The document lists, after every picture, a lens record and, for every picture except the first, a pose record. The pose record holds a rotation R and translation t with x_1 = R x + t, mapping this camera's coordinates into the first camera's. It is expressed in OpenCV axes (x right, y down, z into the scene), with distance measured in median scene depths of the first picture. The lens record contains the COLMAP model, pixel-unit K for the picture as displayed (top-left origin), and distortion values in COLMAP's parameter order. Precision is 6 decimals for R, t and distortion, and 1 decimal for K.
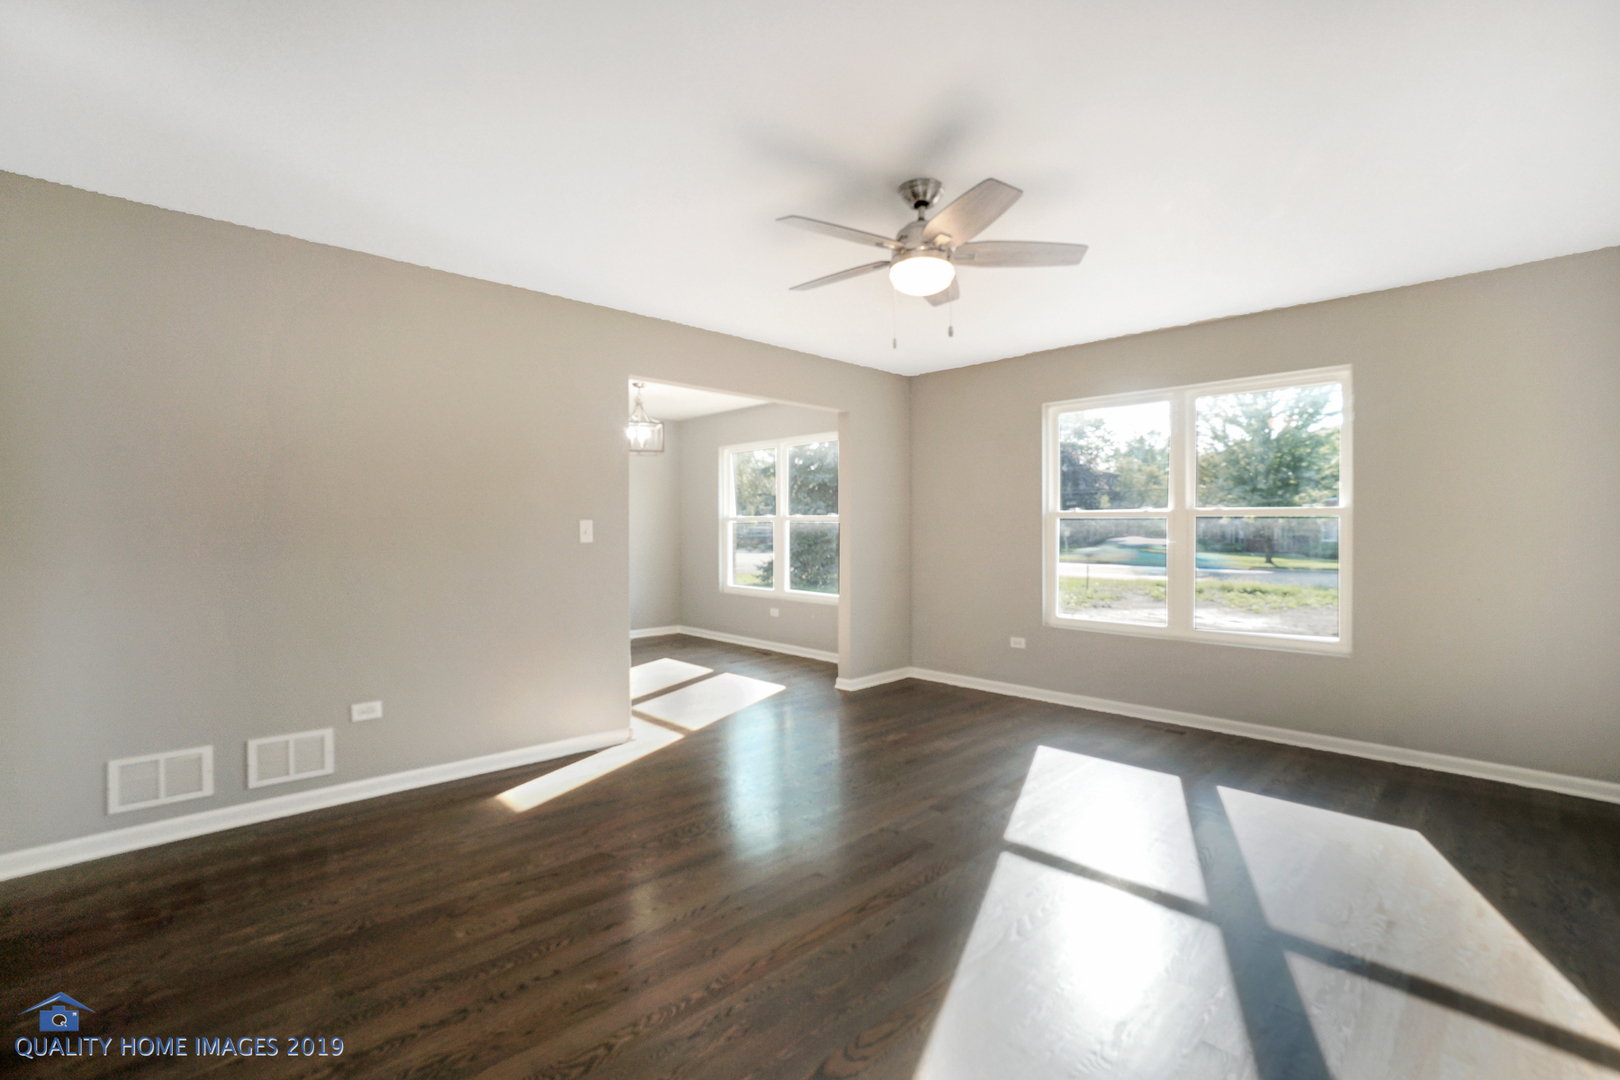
lens RADIAL K [[722.1, 0, 820.7], [0, 722.1, 536.3], [0, 0, 1]] dist [-0.063278, 0.022719]
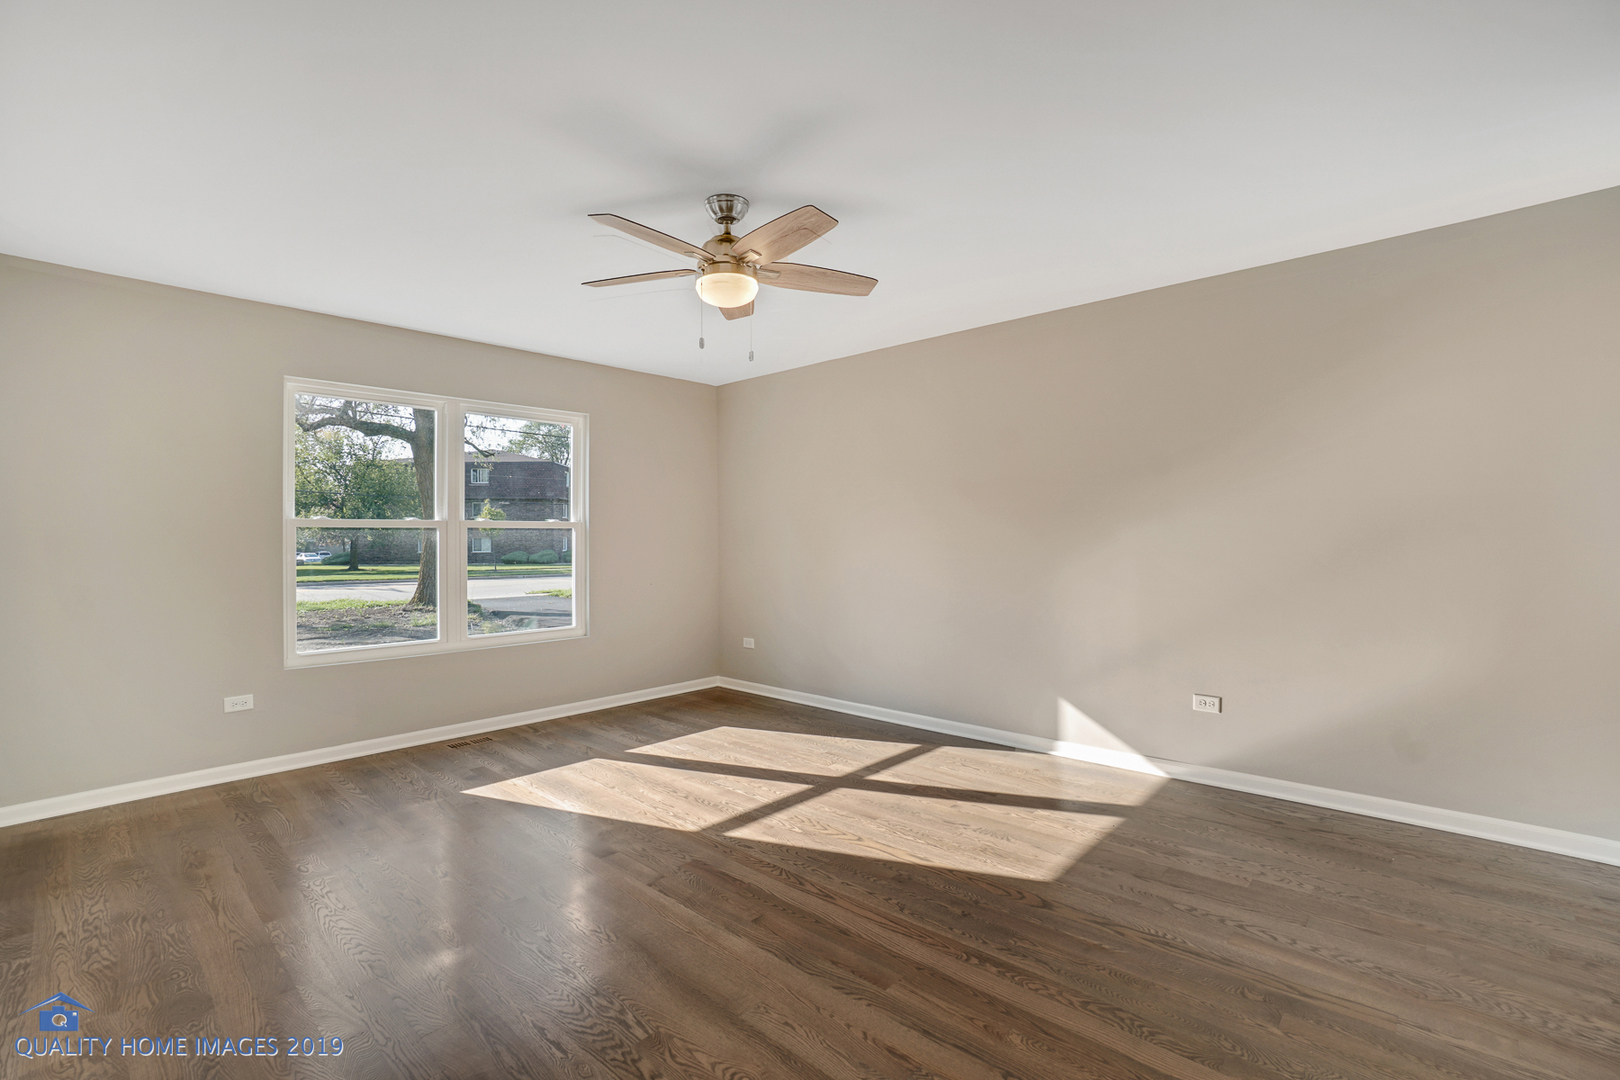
lens RADIAL K [[722.1, 0, 820.7], [0, 722.1, 536.3], [0, 0, 1]] dist [-0.063278, 0.022719]
pose [[-0.071577, 0.008266, 0.997401, -0.873327], [0.013906, 0.999877, -0.007288, -0.002214], [-0.997338, 0.013349, -0.071683, 0.940852]]
